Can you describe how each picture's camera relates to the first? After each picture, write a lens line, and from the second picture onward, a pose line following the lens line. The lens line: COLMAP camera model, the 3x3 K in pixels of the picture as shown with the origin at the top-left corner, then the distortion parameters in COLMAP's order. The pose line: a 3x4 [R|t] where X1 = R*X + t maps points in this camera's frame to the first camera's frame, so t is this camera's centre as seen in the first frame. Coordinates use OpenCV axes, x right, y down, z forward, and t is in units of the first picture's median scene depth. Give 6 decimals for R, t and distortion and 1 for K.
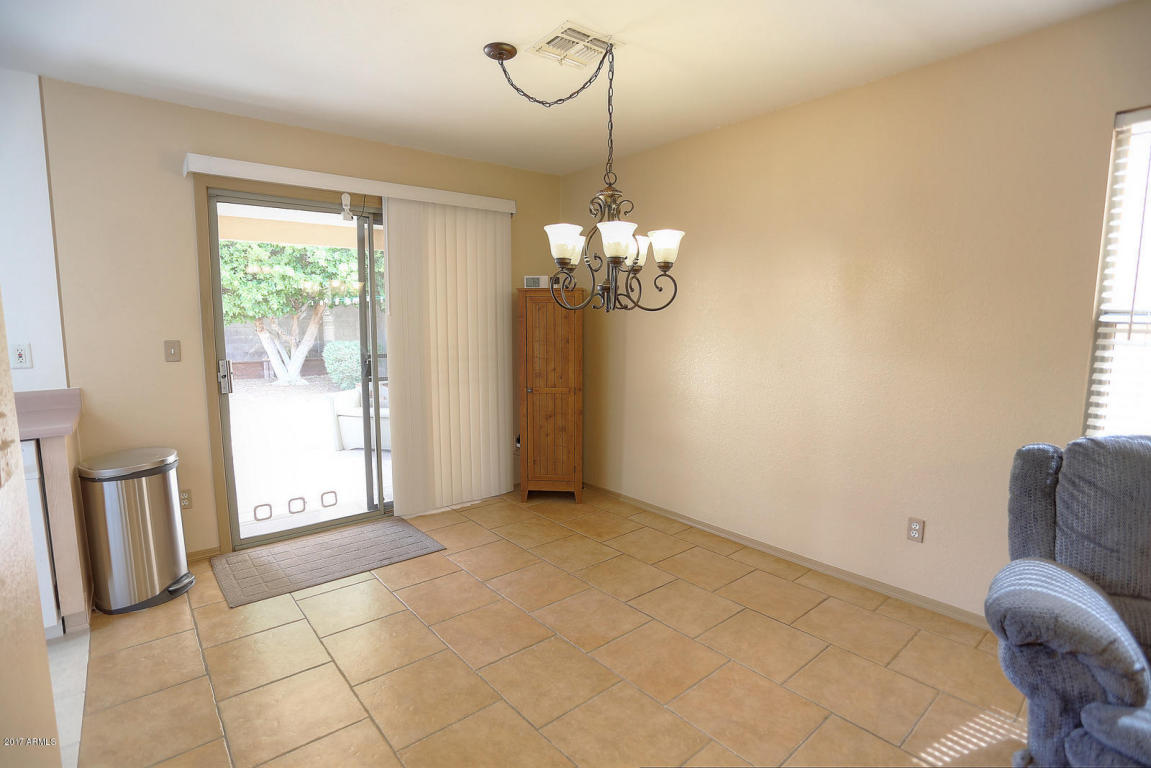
lens RADIAL K [[564.9, 0, 575.5], [0, 564.9, 384.0], [0, 0, 1]] dist [-0.048010, 0.000081]
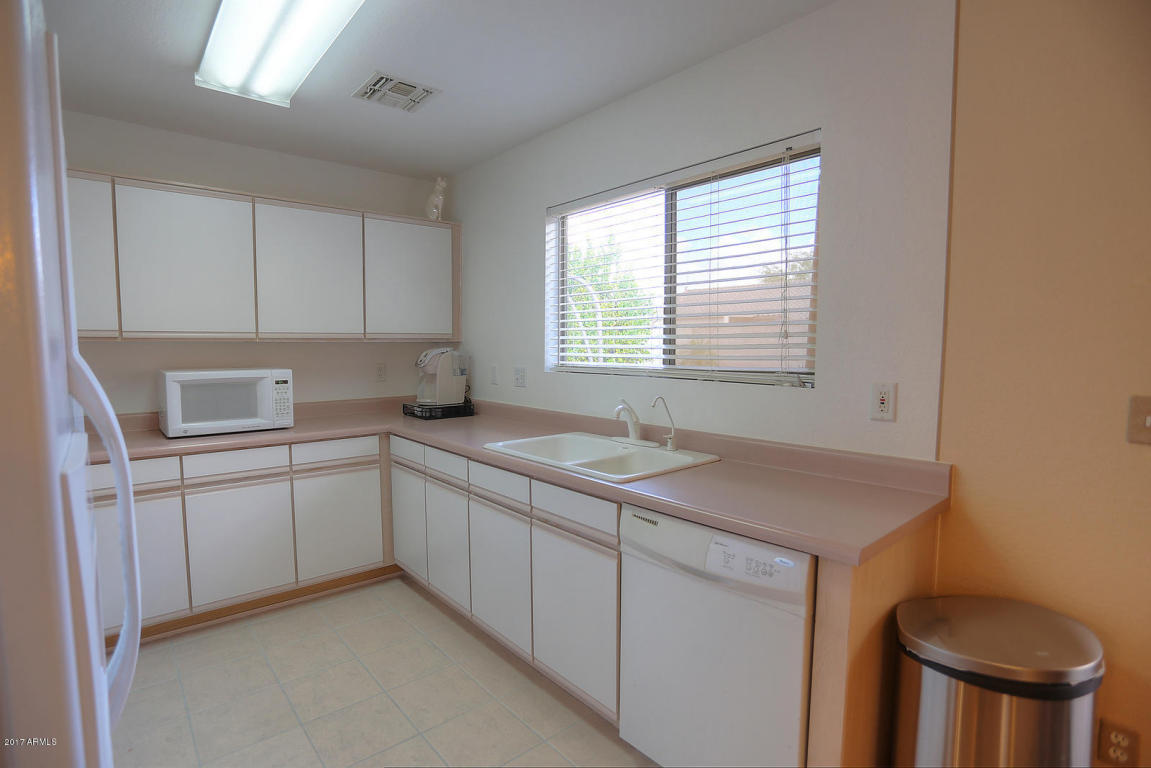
lens RADIAL K [[564.9, 0, 575.5], [0, 564.9, 384.0], [0, 0, 1]] dist [-0.048010, 0.000081]
pose [[0.022931, 0.066976, -0.997491, -0.269254], [-0.113216, 0.991509, 0.063972, -0.051646], [0.993306, 0.111465, 0.030319, 0.438940]]
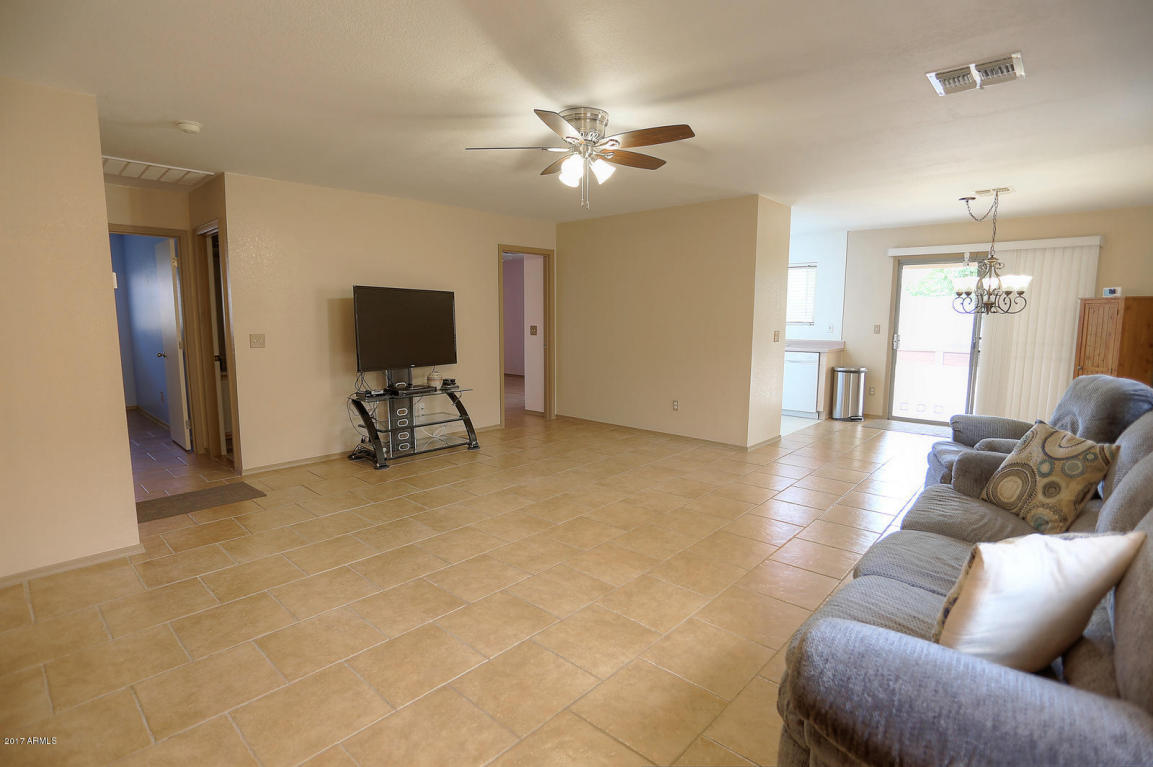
lens RADIAL K [[561.4, 0, 576.5], [0, 561.4, 383.5], [0, 0, 1]] dist [-0.069173, 0.025429]
pose [[0.133387, 0.120885, -0.983664, 1.262988], [-0.115368, 0.987679, 0.105734, 0.061492], [0.984326, 0.099379, 0.145690, -0.538905]]
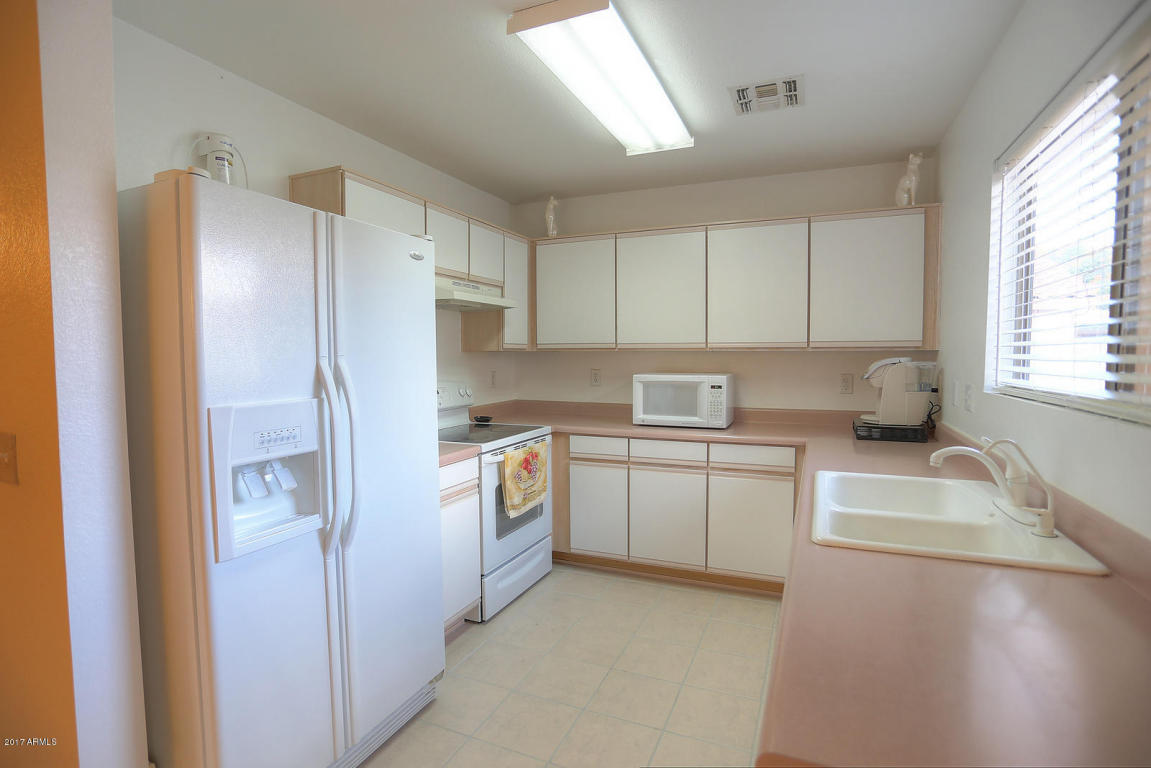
lens RADIAL K [[564.9, 0, 575.5], [0, 564.9, 384.0], [0, 0, 1]] dist [-0.048010, 0.000081]
pose [[-0.890475, 0.027859, -0.454179, -0.423044], [-0.048081, 0.986775, 0.154798, -0.081921], [0.452485, 0.159681, -0.877359, 0.674410]]
